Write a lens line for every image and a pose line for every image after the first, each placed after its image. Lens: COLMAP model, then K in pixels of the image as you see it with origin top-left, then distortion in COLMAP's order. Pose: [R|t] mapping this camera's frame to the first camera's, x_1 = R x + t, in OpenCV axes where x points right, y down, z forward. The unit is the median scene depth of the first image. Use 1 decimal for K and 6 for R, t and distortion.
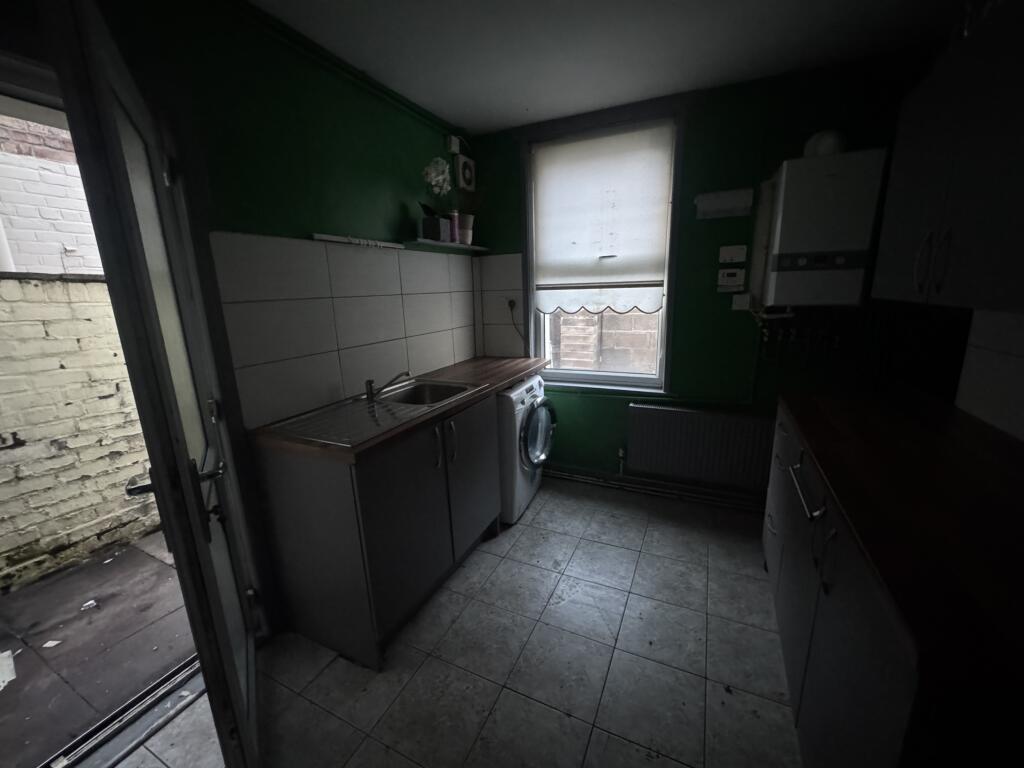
lens RADIAL K [[407.3, 0, 512.0], [0, 407.3, 384.0], [0, 0, 1]] dist [-0.001675, -0.000482]
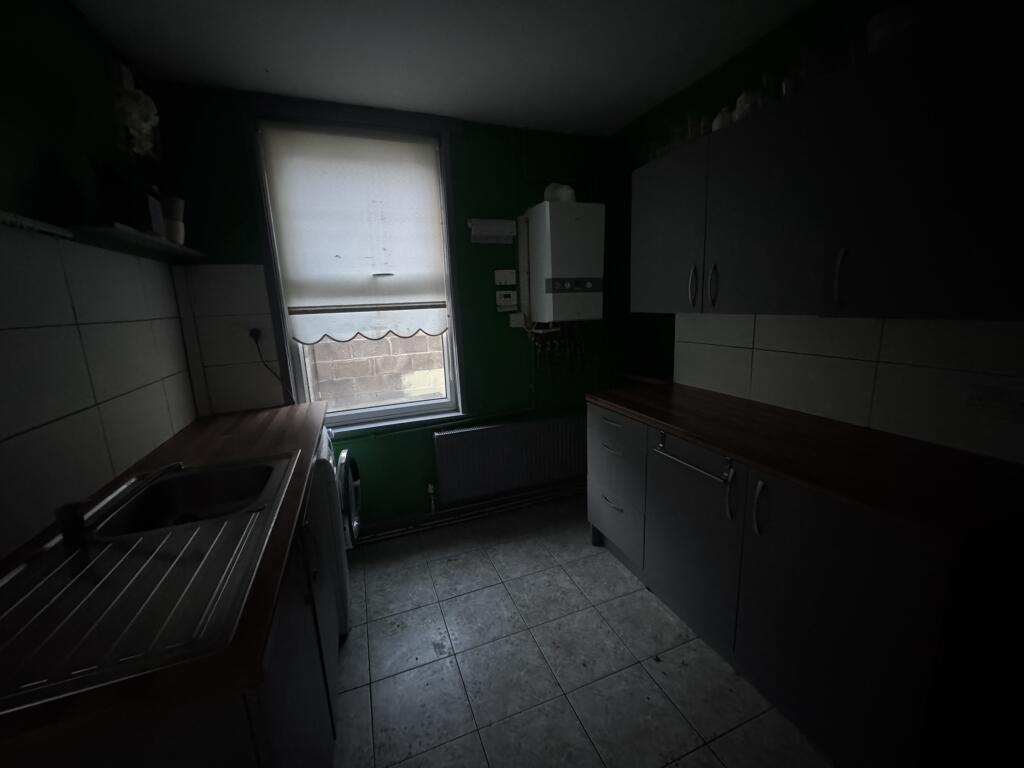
lens RADIAL K [[407.3, 0, 512.0], [0, 407.3, 384.0], [0, 0, 1]] dist [-0.001675, -0.000482]
pose [[0.690028, -0.139796, 0.710154, -0.242281], [0.184716, 0.982693, 0.013965, -0.044326], [-0.699816, 0.121540, 0.703907, 0.228253]]
